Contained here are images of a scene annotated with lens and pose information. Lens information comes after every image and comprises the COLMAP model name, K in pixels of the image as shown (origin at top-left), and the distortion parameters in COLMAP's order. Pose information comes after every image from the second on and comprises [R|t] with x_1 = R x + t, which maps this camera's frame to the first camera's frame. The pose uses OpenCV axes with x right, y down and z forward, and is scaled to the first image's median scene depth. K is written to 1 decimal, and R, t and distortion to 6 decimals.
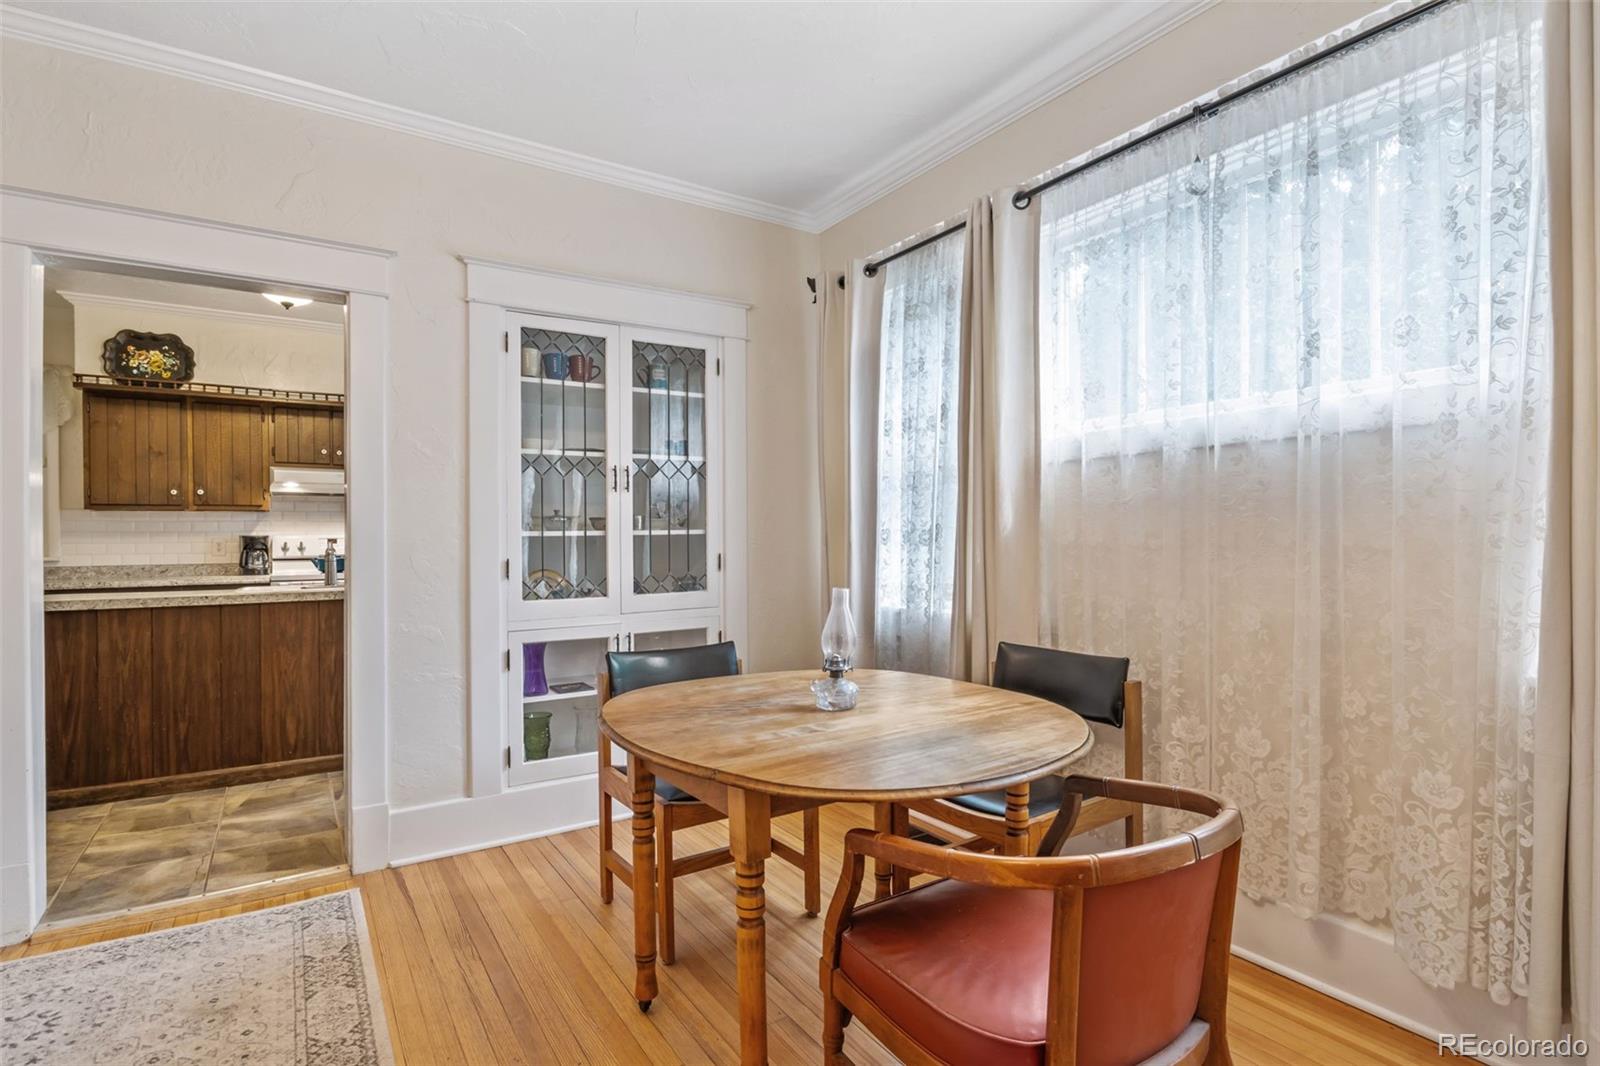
lens RADIAL K [[804.7, 0, 812.8], [0, 804.7, 538.2], [0, 0, 1]] dist [-0.006108, -0.000698]
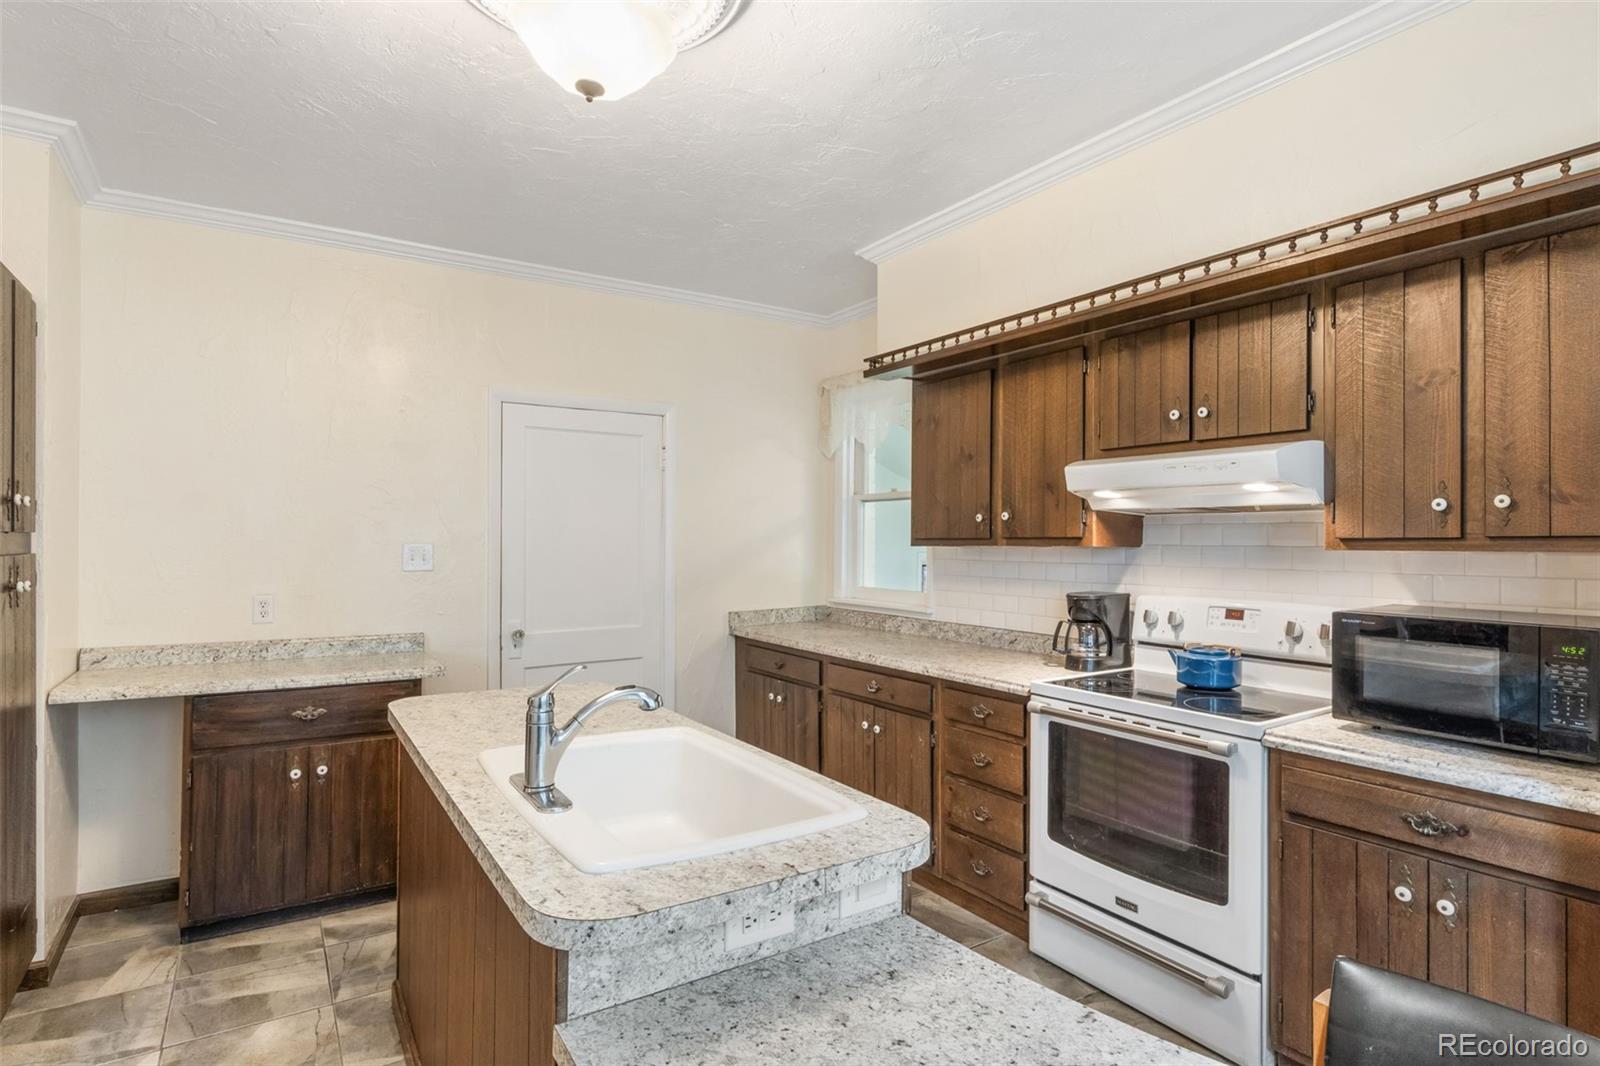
lens RADIAL K [[804.7, 0, 812.8], [0, 804.7, 538.2], [0, 0, 1]] dist [-0.006108, -0.000698]
pose [[0.017157, 0.007517, -0.999825, -0.245161], [-0.002136, 0.999970, 0.007481, -0.061572], [0.999851, 0.002008, 0.017173, 1.148731]]
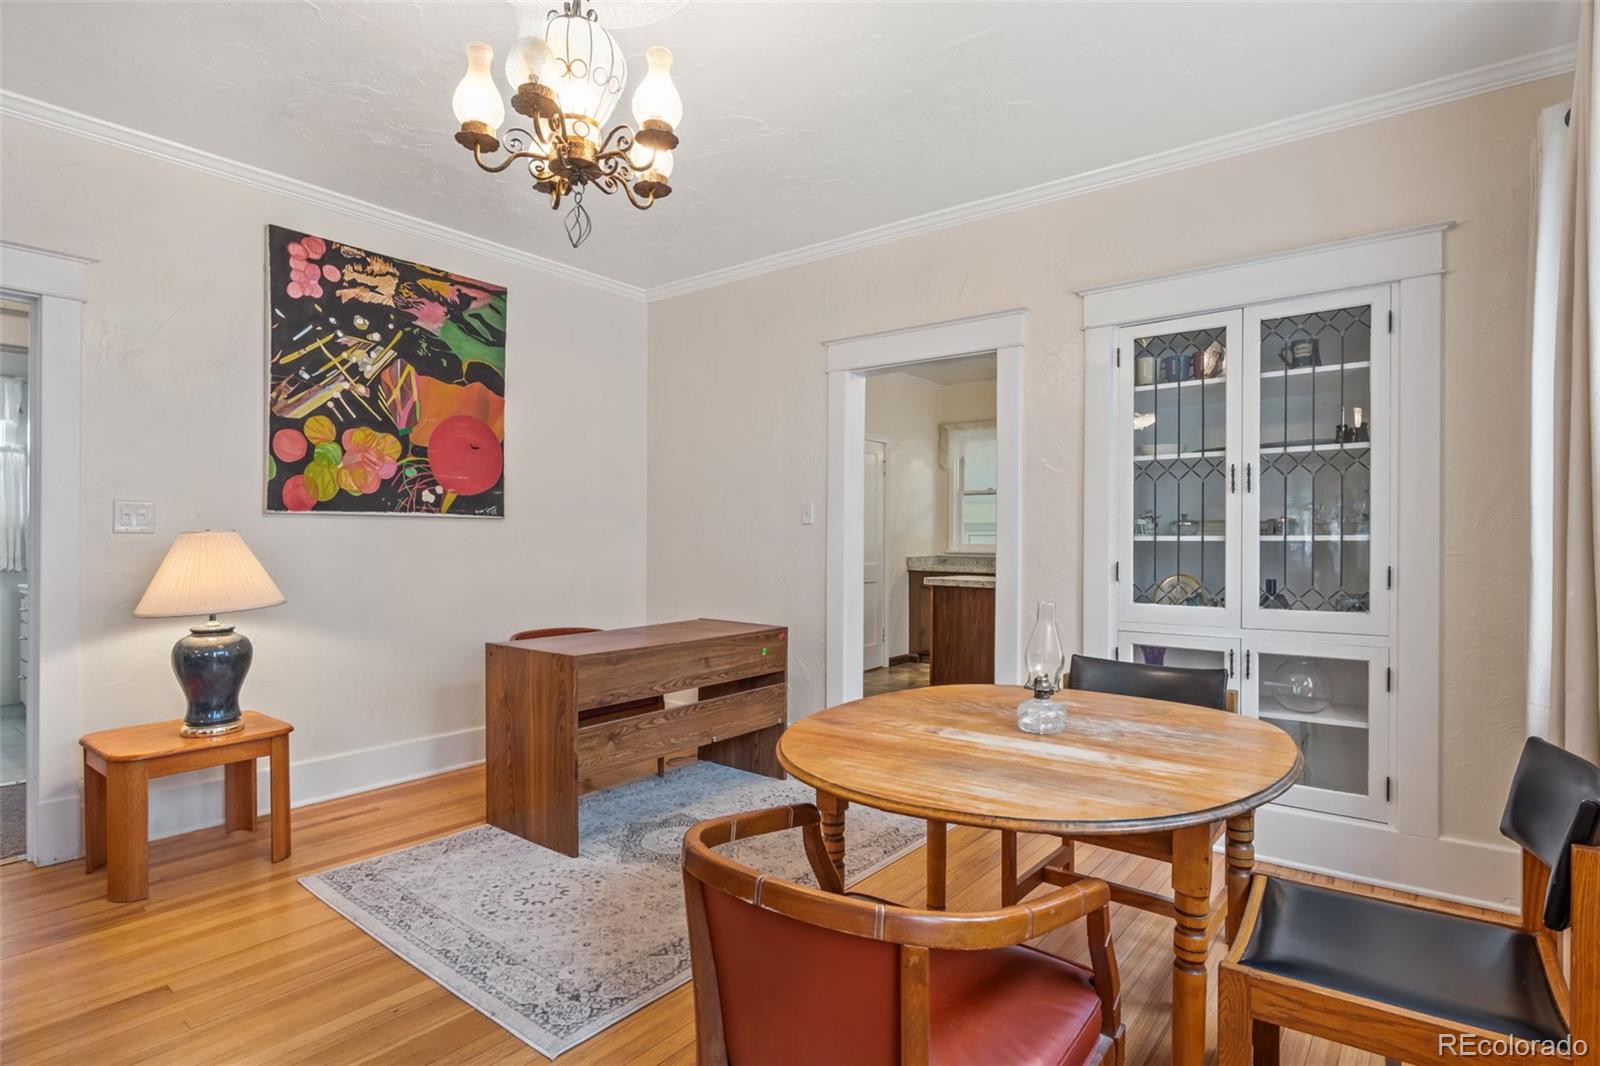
lens RADIAL K [[804.7, 0, 812.8], [0, 804.7, 538.2], [0, 0, 1]] dist [-0.006108, -0.000698]
pose [[0.325371, 0.008826, -0.945545, 0.394261], [-0.011522, 0.999919, 0.005368, -0.005176], [0.945516, 0.009148, 0.325446, 0.218729]]
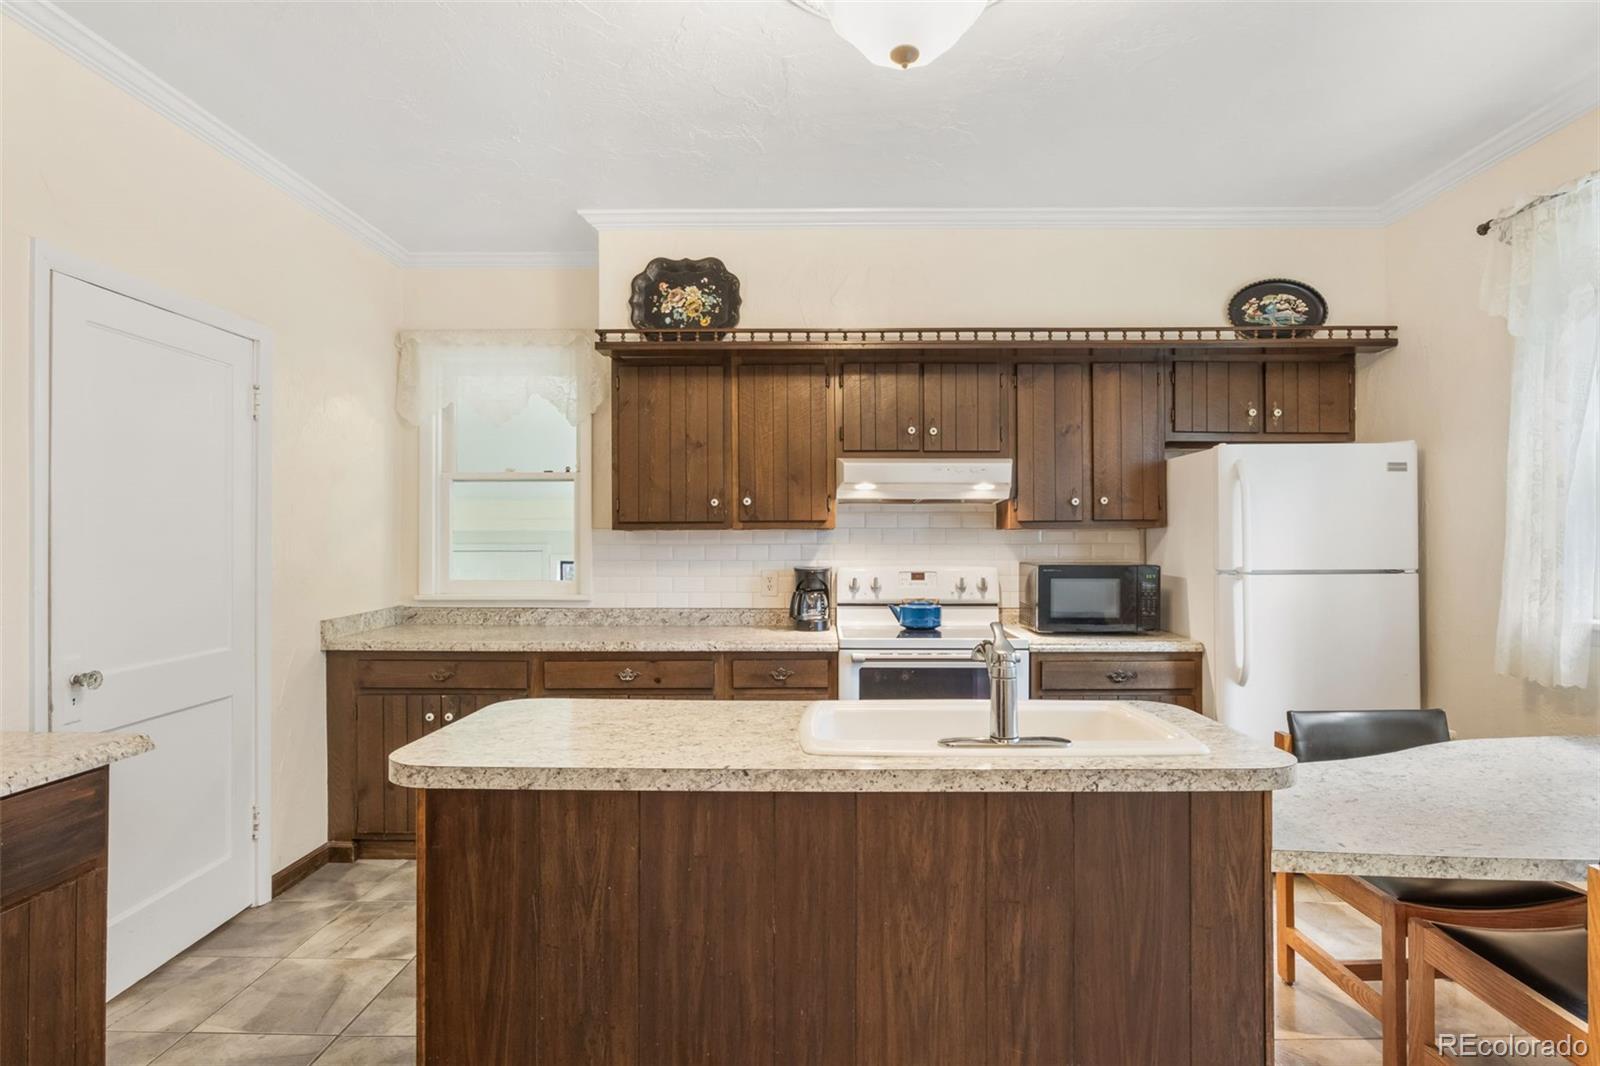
lens RADIAL K [[824.7, 0, 800.0], [0, 824.7, 533.0], [0, 0, 1]] dist [-0.004746, -0.000359]
pose [[0.825791, 0.003078, -0.563968, -0.476400], [-0.006120, 0.999975, -0.003504, -0.040456], [0.563943, 0.006345, 0.825789, 0.640196]]
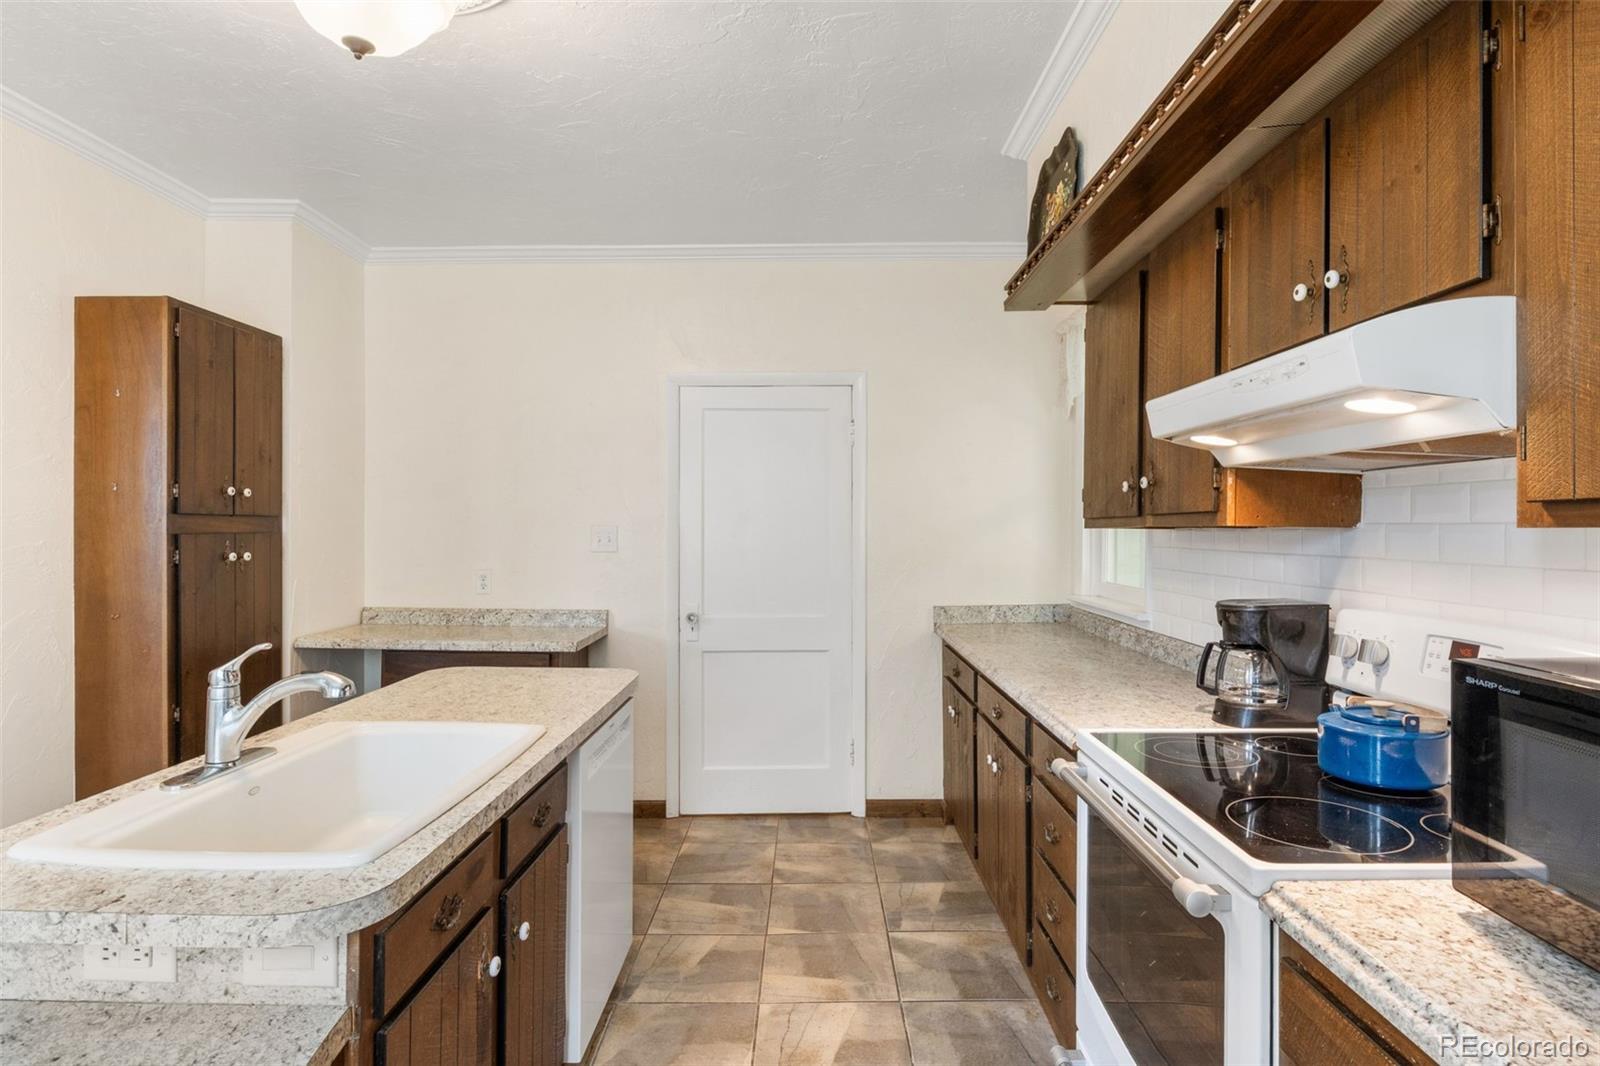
lens RADIAL K [[831.3, 0, 818.8], [0, 831.3, 524.3], [0, 0, 1]] dist [-0.005594, -0.002162]
pose [[-0.538996, 0.005502, -0.842290, -0.447850], [0.004588, 0.999983, 0.003596, -0.052814], [0.842296, -0.001926, -0.539012, 1.466884]]
